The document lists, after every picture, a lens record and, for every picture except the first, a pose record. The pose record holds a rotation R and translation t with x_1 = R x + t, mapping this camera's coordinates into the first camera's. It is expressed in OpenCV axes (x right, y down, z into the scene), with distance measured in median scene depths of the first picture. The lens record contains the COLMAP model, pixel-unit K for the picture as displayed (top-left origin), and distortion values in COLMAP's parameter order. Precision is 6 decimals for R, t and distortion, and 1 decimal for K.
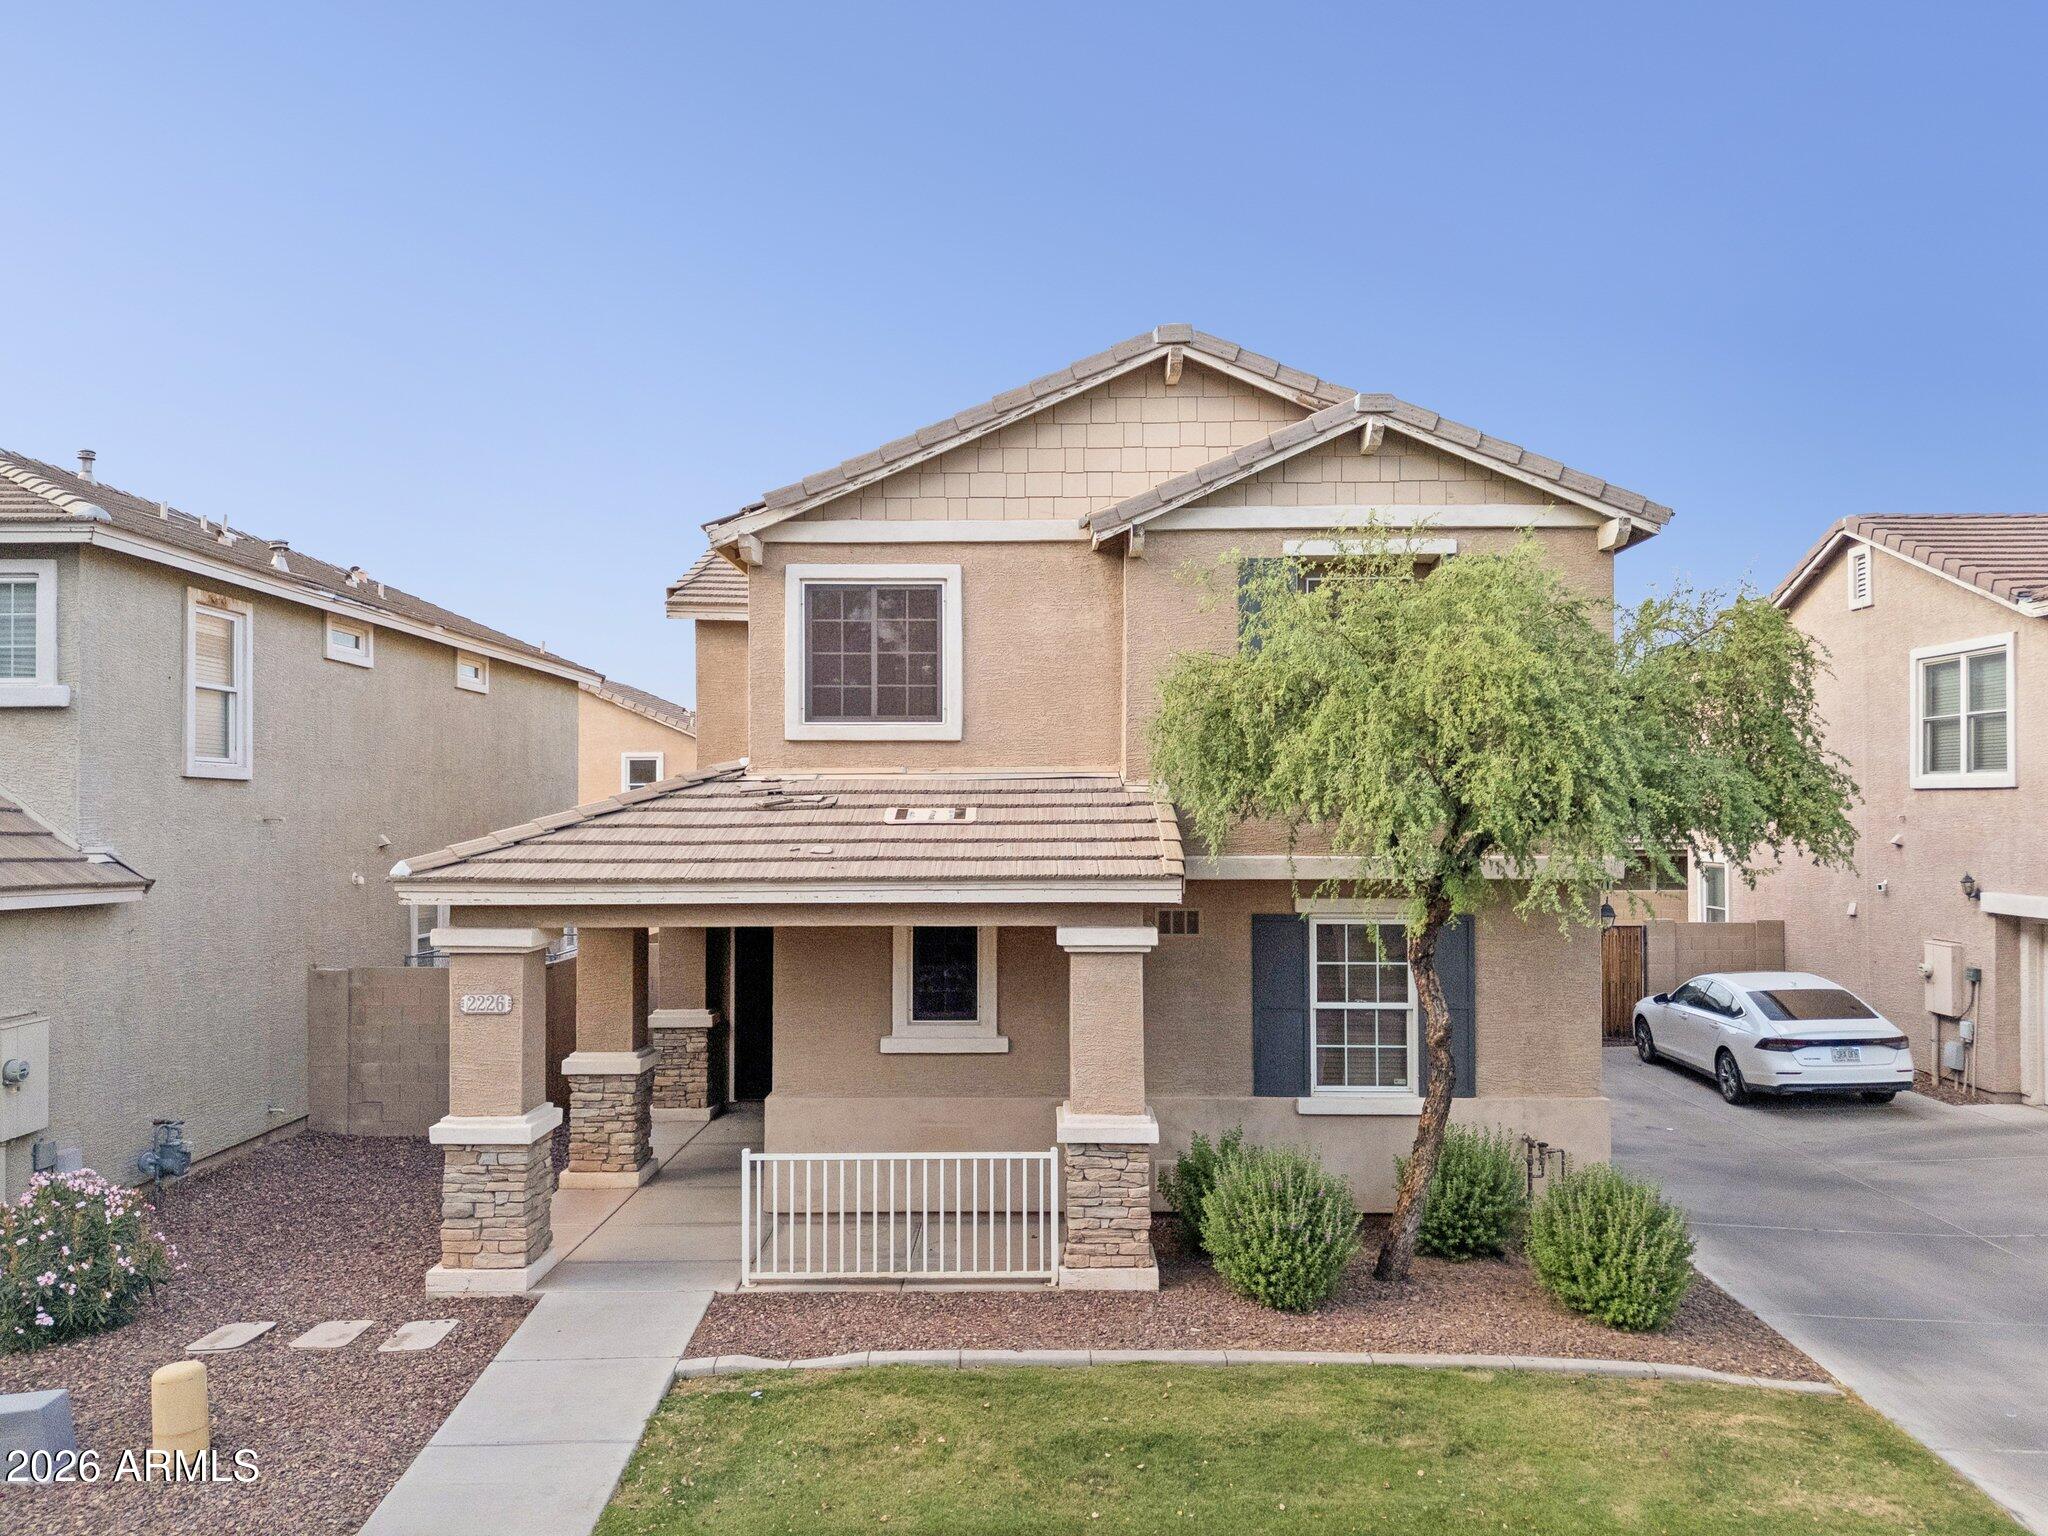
lens RADIAL K [[1528.1, 0, 1028.3], [0, 1528.1, 783.9], [0, 0, 1]] dist [0.047993, -0.022610]
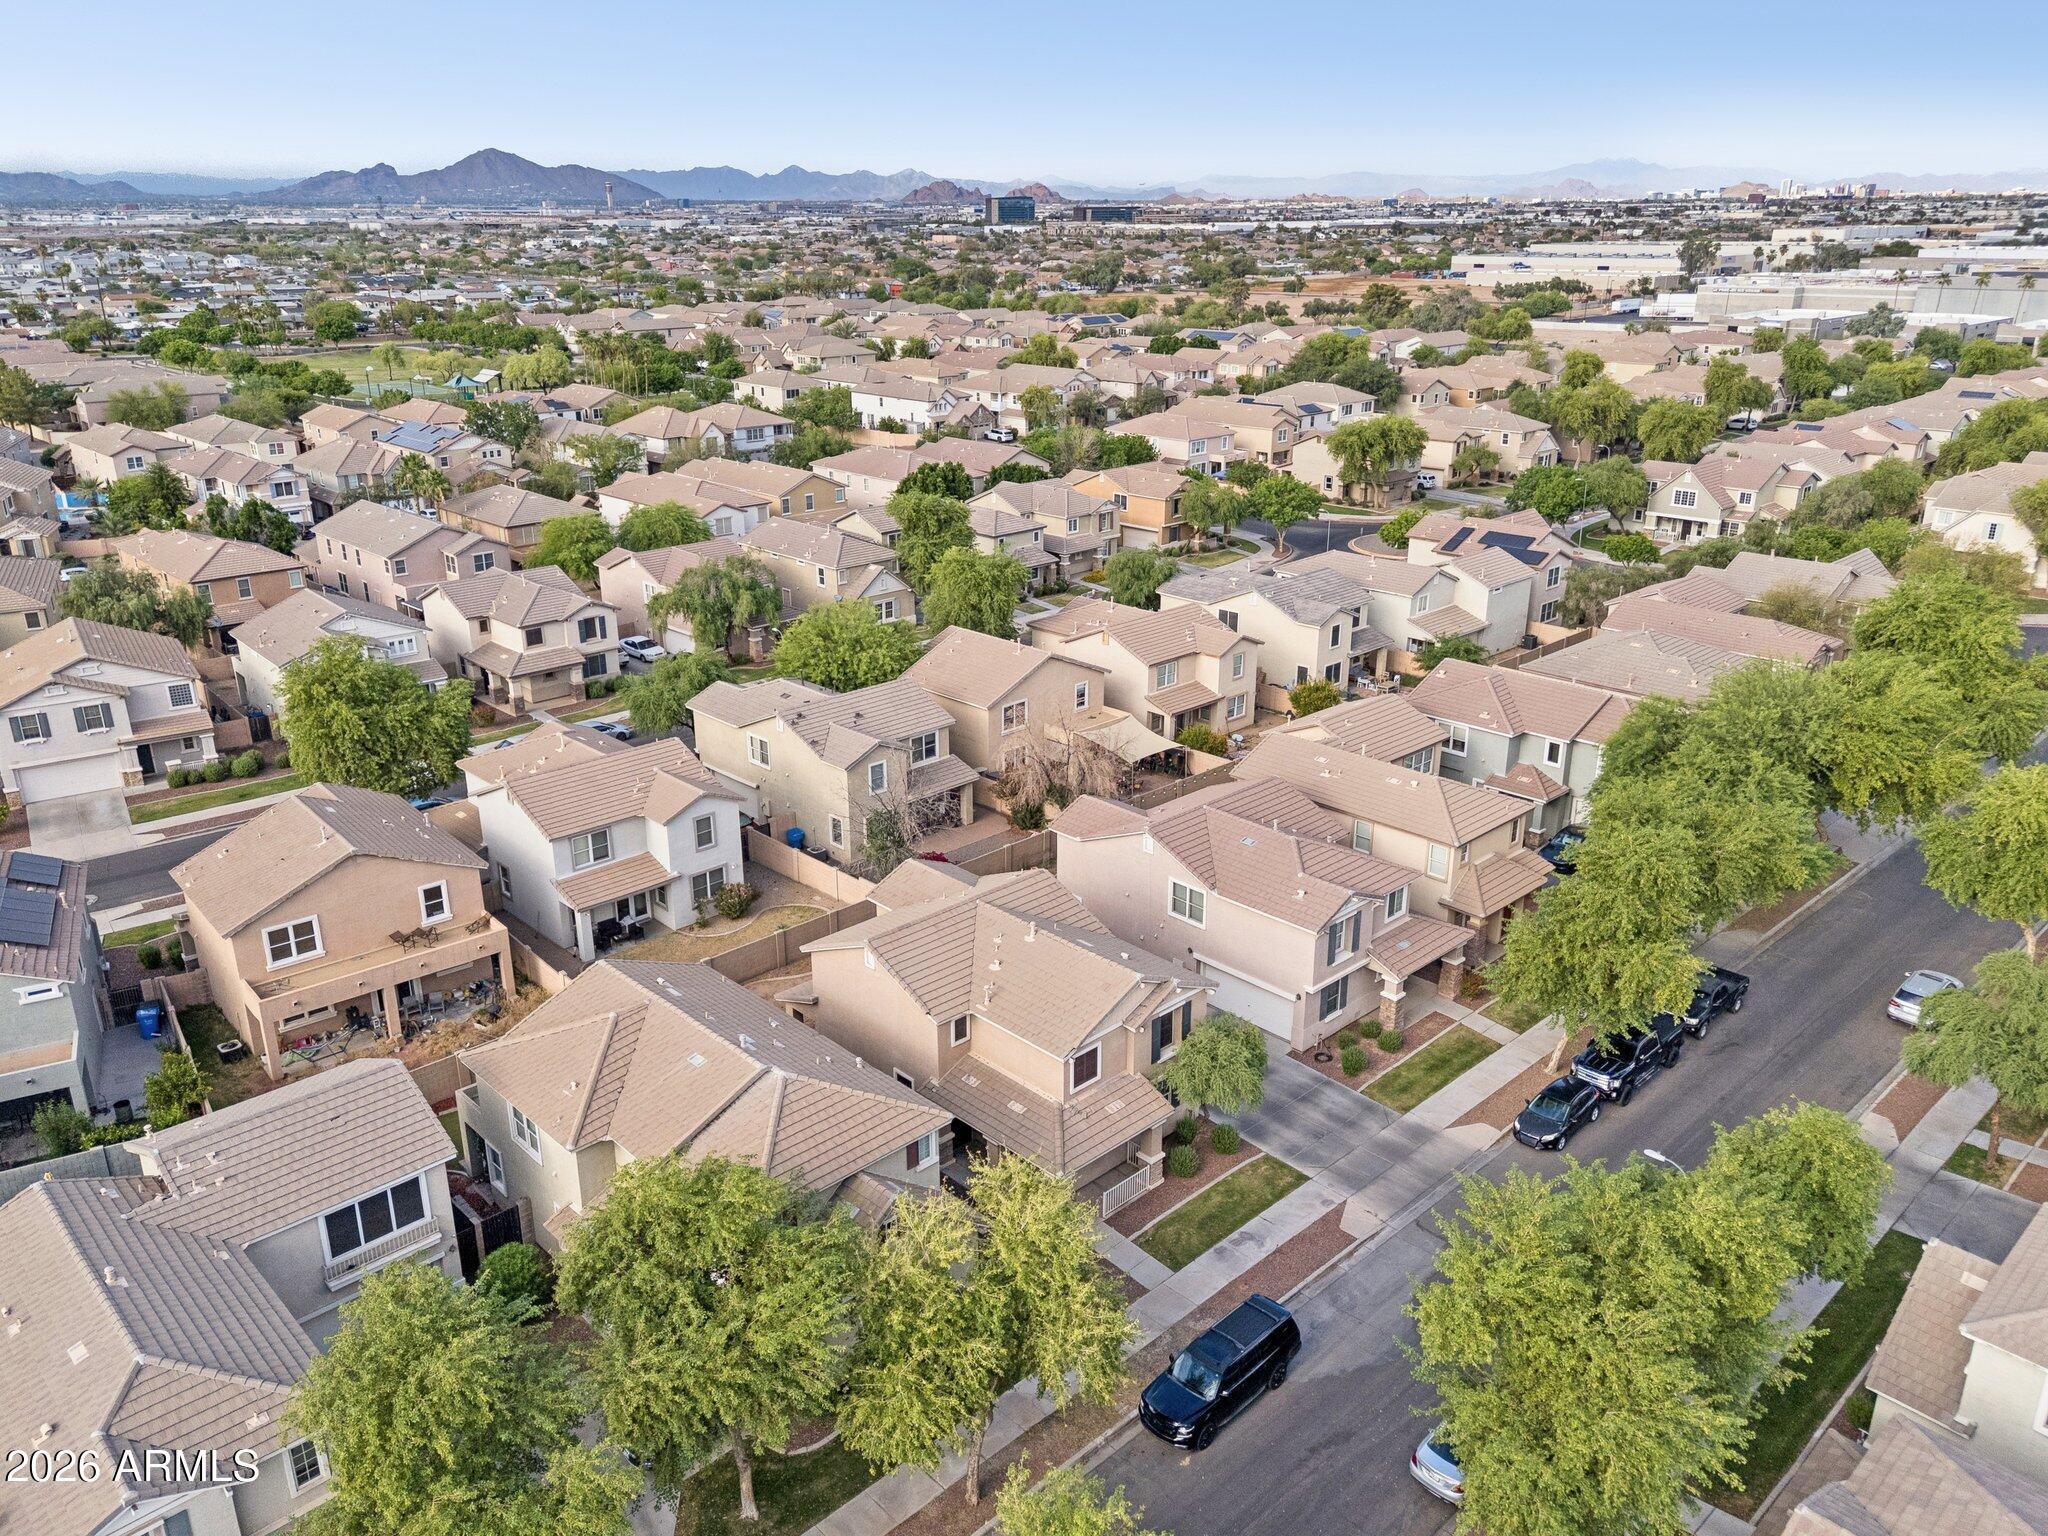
lens RADIAL K [[1510.1, 0, 1027.6], [0, 1510.1, 756.6], [0, 0, 1]] dist [0.077457, -0.074440]
pose [[0.715924, -0.237768, 0.656444, -2.910652], [-0.010637, 0.936401, 0.350771, -2.485314], [-0.698097, -0.258108, 0.667863, -1.496650]]
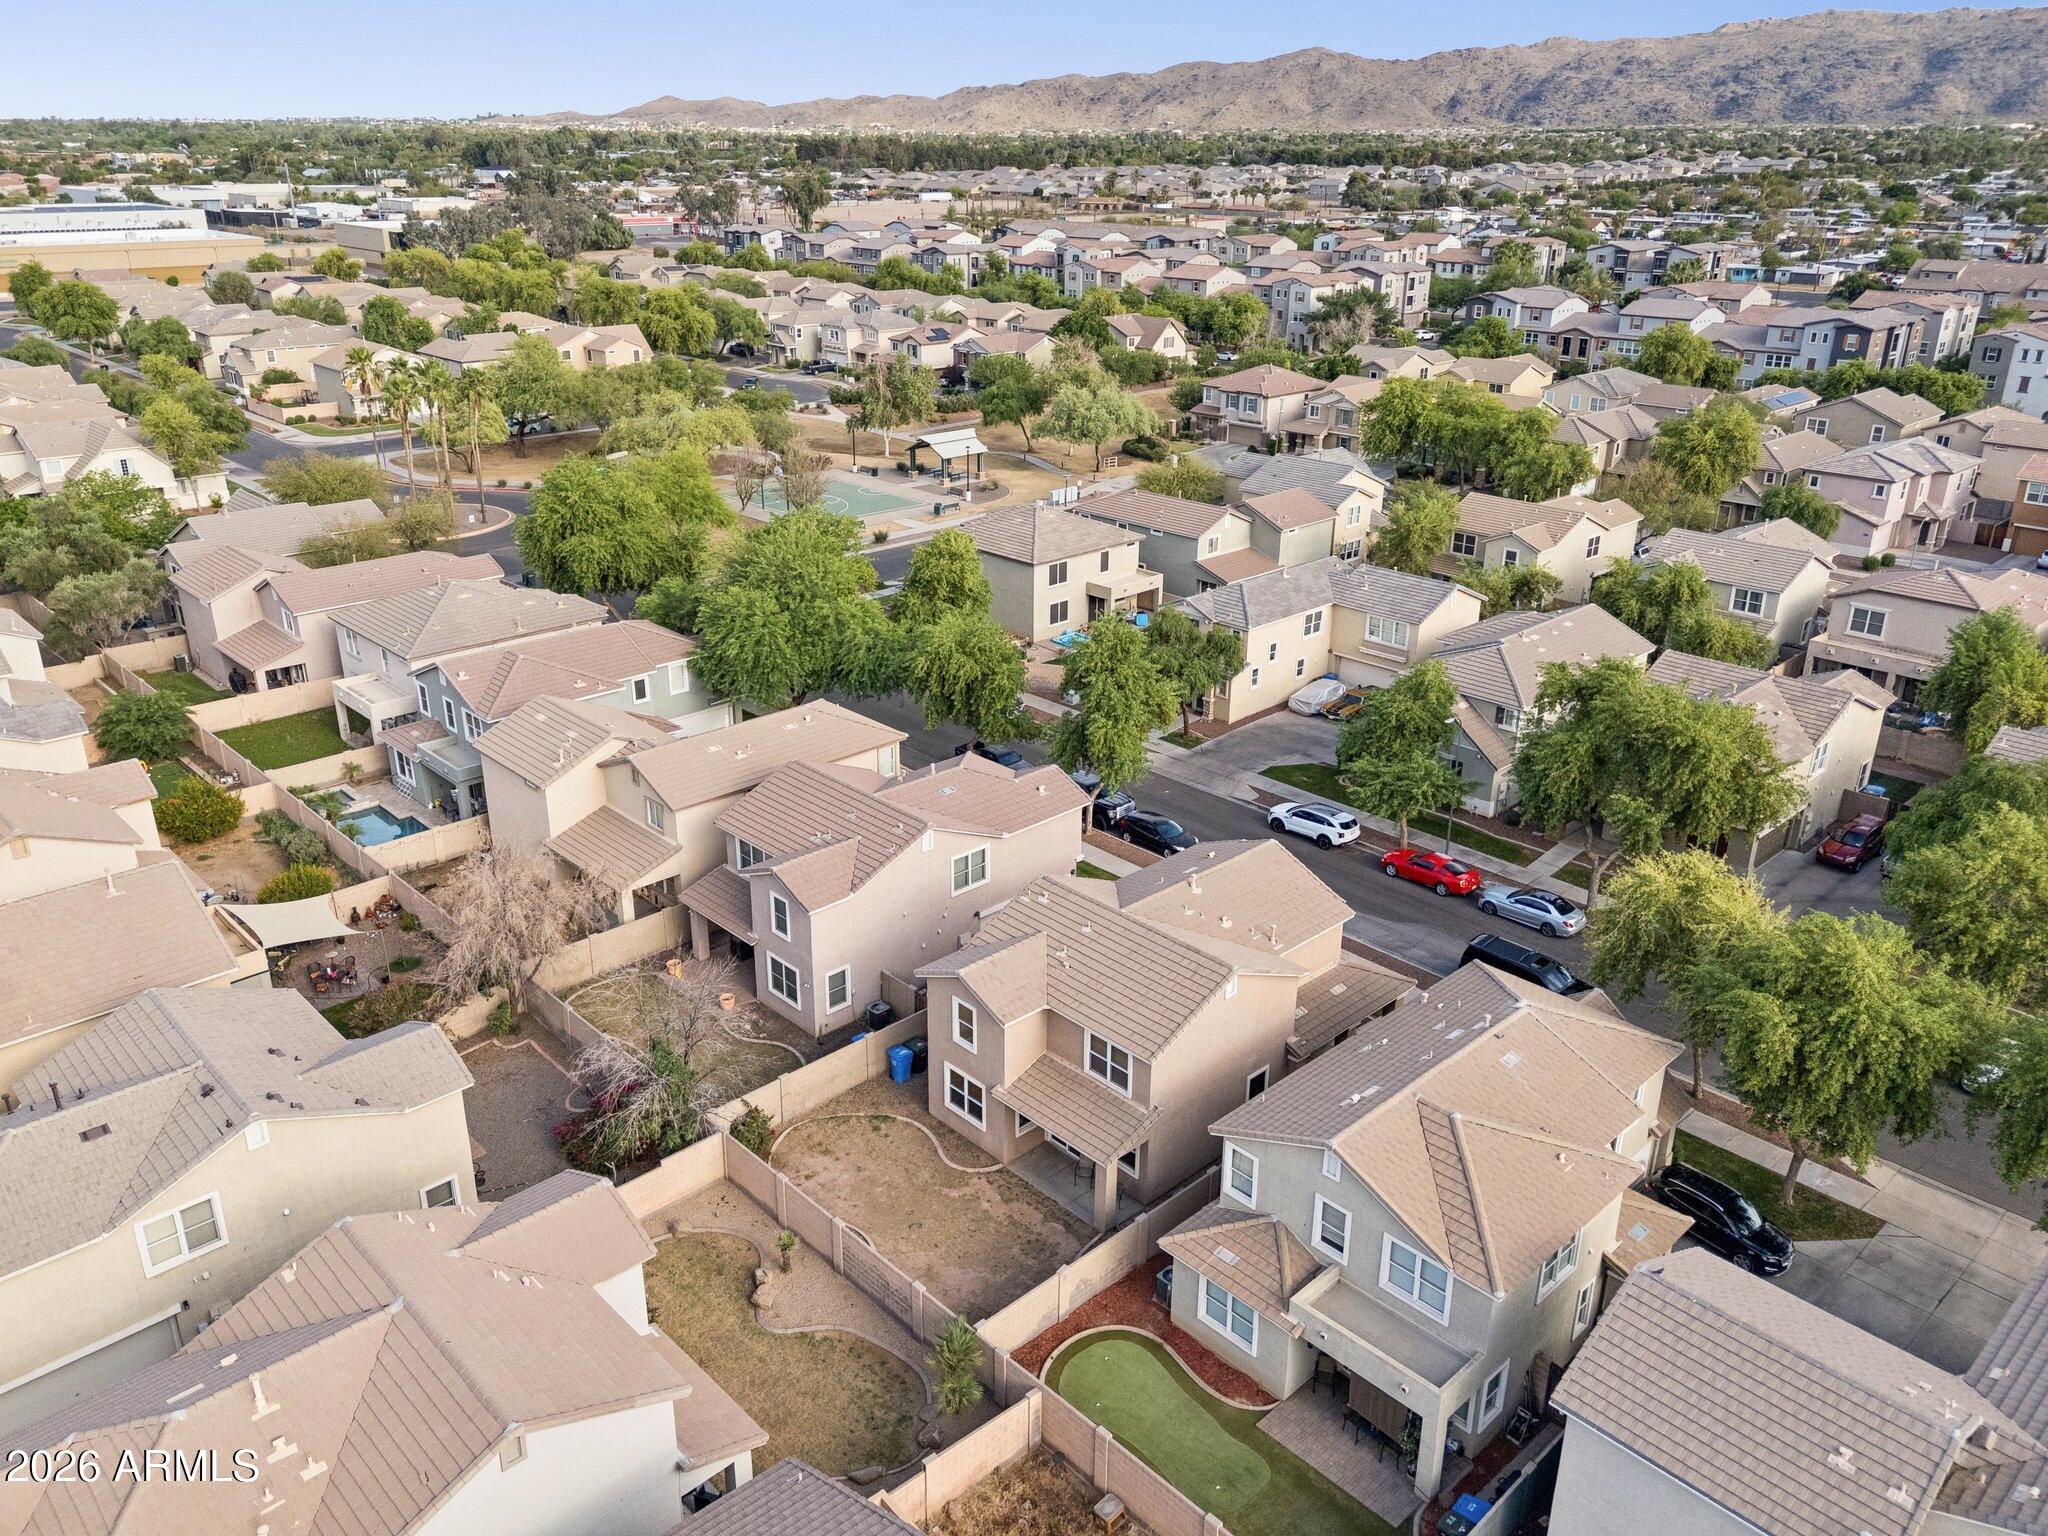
lens RADIAL K [[1528.2, 0, 1026.4], [0, 1528.2, 741.8], [0, 0, 1]] dist [0.076380, -0.072498]
pose [[-0.693627, -0.265067, 0.669792, -2.604816], [-0.017529, 0.935770, 0.352174, -2.364317], [-0.720121, 0.232536, -0.653722, 4.844170]]
